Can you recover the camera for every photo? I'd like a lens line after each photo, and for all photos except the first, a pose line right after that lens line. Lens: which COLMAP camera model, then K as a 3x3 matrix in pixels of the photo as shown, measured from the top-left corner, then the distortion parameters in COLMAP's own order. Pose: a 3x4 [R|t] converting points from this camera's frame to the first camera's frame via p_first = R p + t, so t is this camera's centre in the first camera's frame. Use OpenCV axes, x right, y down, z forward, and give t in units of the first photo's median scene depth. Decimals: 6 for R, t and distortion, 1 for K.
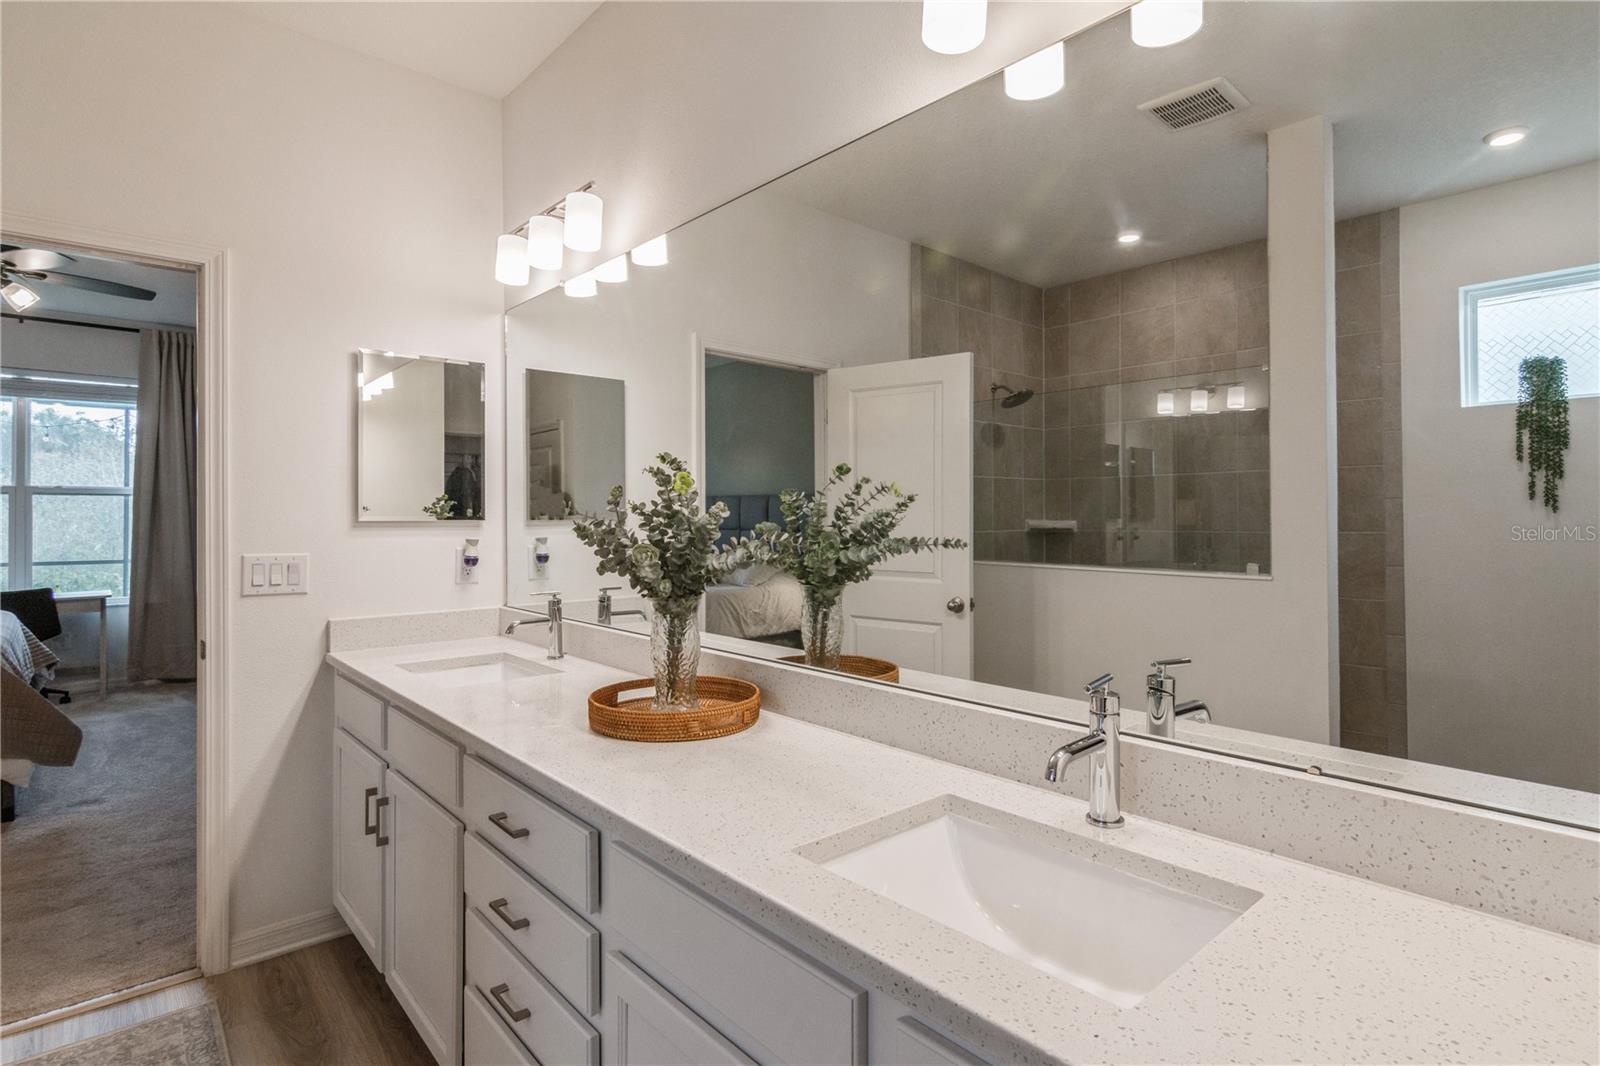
lens RADIAL K [[820.7, 0, 808.4], [0, 820.7, 464.4], [0, 0, 1]] dist [-0.000758, 0.000007]
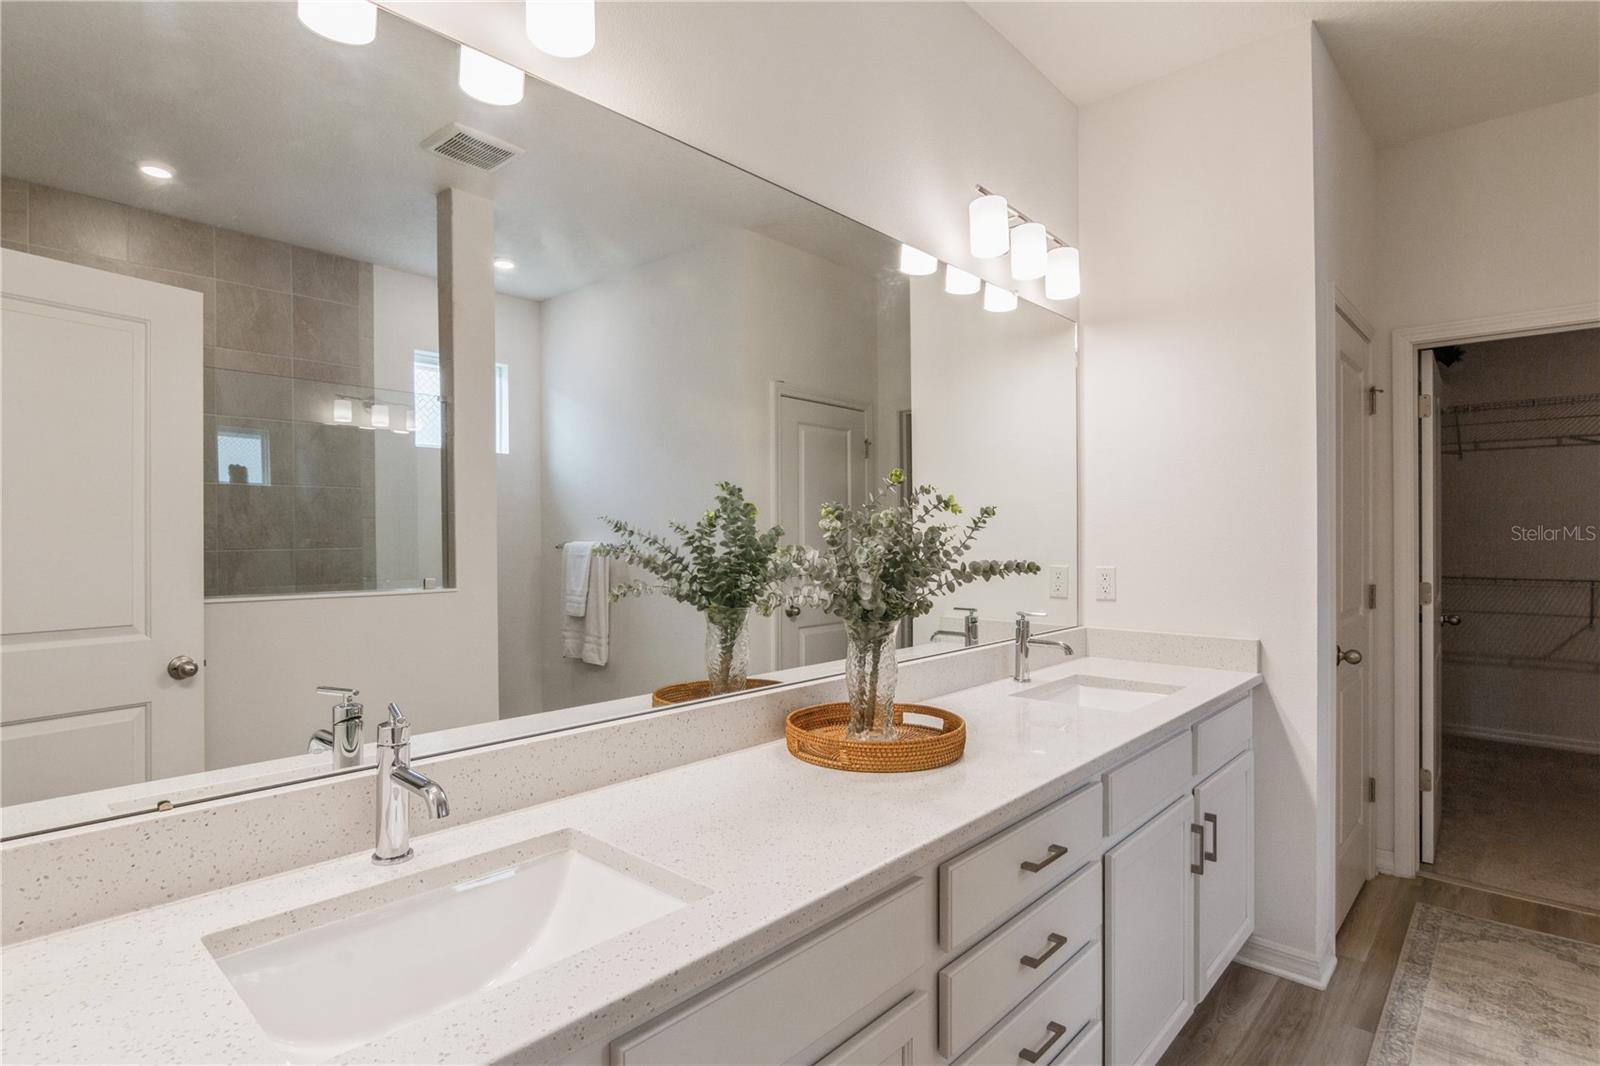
lens RADIAL K [[802.8, 0, 800.0], [0, 802.8, 533.0], [0, 0, 1]] dist [0.001241, 0.000224]
pose [[-0.089695, -0.002514, 0.995966, -1.014792], [-0.062964, 0.998011, -0.003151, 0.062019], [-0.993977, -0.062992, -0.089675, 1.101508]]
